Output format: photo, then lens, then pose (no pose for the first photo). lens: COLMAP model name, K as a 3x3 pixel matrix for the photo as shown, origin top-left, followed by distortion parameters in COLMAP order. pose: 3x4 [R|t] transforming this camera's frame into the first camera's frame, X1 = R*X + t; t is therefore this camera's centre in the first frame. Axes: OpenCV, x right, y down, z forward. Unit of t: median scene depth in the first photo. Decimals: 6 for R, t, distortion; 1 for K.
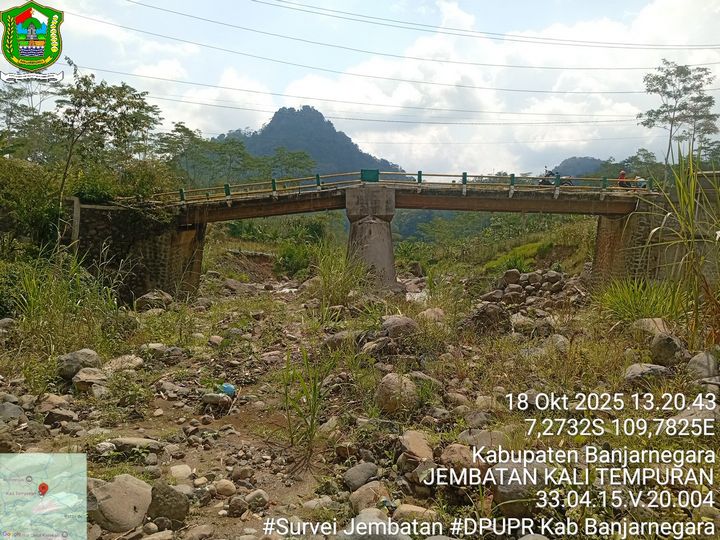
lens RADIAL K [[548.0, 0, 358.4], [0, 548.0, 270.8], [0, 0, 1]] dist [0.083356, -0.167360]
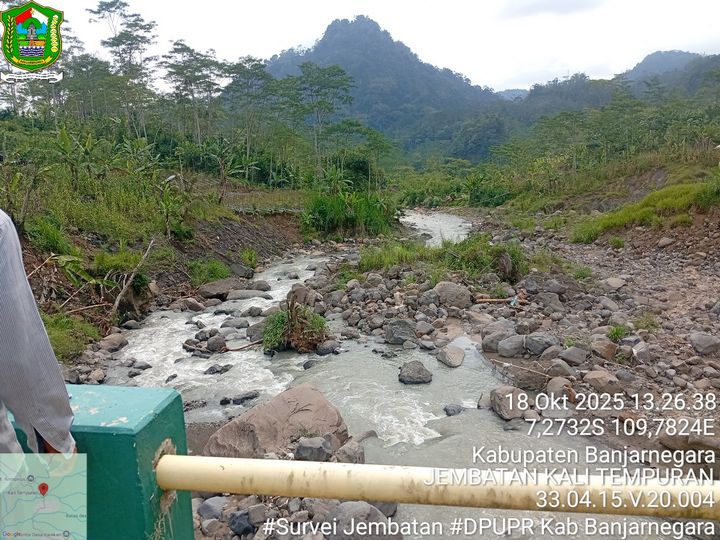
lens RADIAL K [[548.0, 0, 352.8], [0, 548.0, 268.2], [0, 0, 1]] dist [0.083356, -0.167360]
pose [[0.990986, -0.030237, -0.130506, 0.049937], [0.047997, 0.989660, 0.135165, -0.160934], [0.125070, -0.140210, 0.982191, 0.816113]]
